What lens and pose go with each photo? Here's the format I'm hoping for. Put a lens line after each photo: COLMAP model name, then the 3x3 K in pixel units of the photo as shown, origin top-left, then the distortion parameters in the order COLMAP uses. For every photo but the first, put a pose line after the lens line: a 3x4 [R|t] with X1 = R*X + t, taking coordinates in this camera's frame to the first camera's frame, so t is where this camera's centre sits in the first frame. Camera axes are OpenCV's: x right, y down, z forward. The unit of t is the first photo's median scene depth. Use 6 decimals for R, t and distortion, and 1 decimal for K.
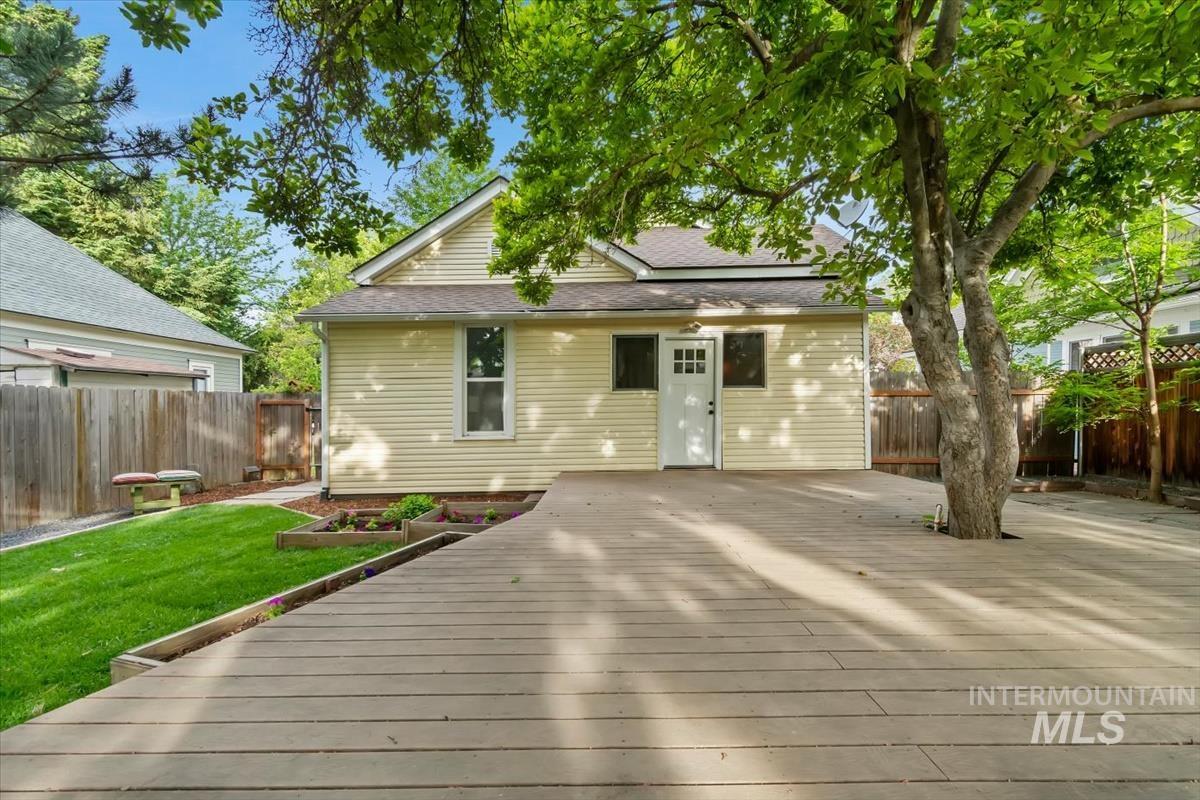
lens RADIAL K [[516.8, 0, 591.2], [0, 516.8, 415.4], [0, 0, 1]] dist [0.006107, -0.000287]
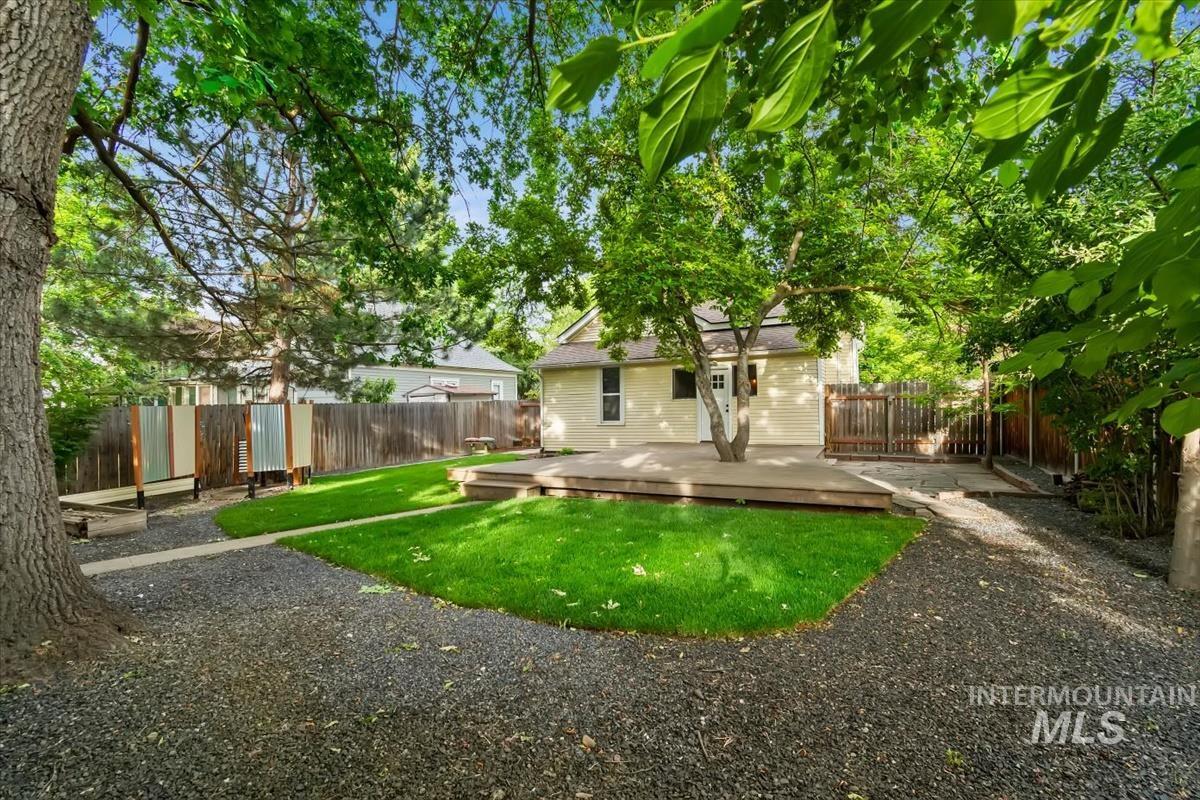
lens RADIAL K [[516.8, 0, 597.9], [0, 516.8, 401.0], [0, 0, 1]] dist [0.006107, -0.000287]
pose [[0.895463, -0.012205, -0.444969, 0.629034], [0.009806, 0.999922, -0.007694, -0.029013], [0.445028, 0.002527, 0.895513, -0.786296]]
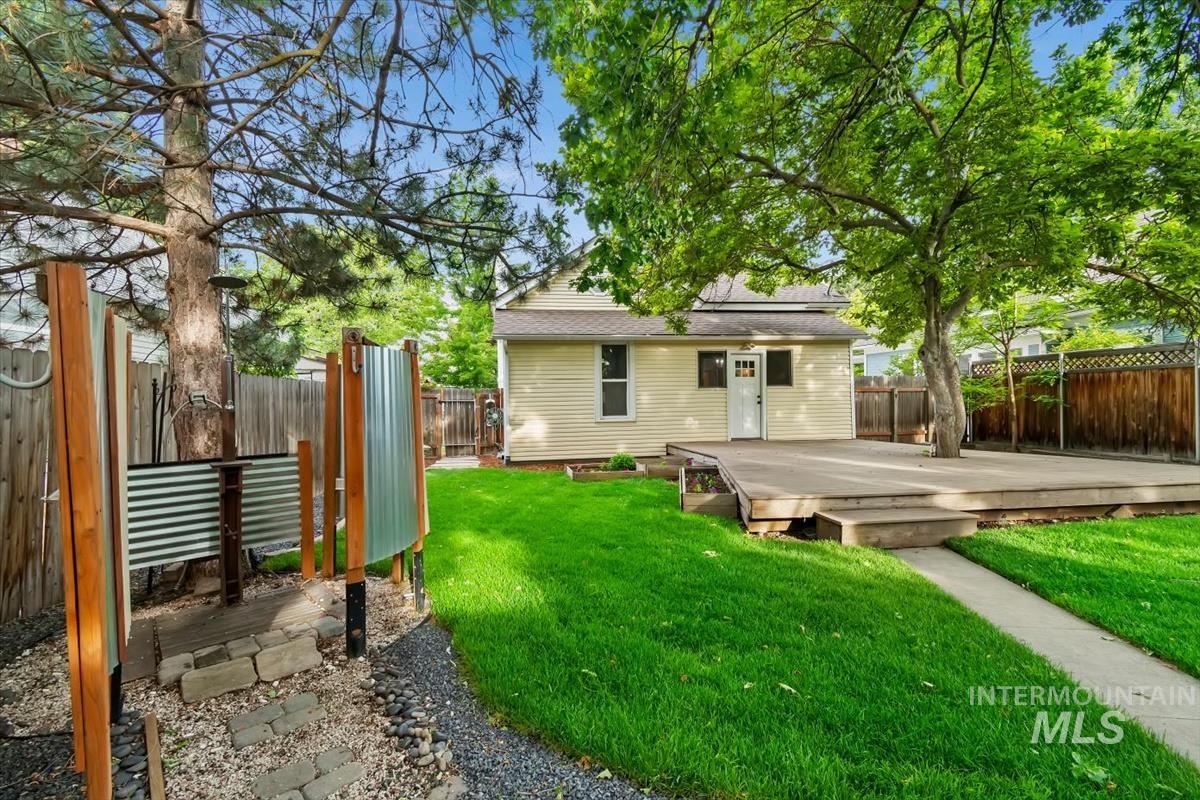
lens RADIAL K [[516.8, 0, 580.0], [0, 516.8, 402.2], [0, 0, 1]] dist [0.006107, -0.000287]
pose [[0.989076, -0.002849, 0.147378, -0.517248], [0.005020, 0.999884, -0.014361, 0.012647], [-0.147320, 0.014944, 0.988976, -0.429077]]
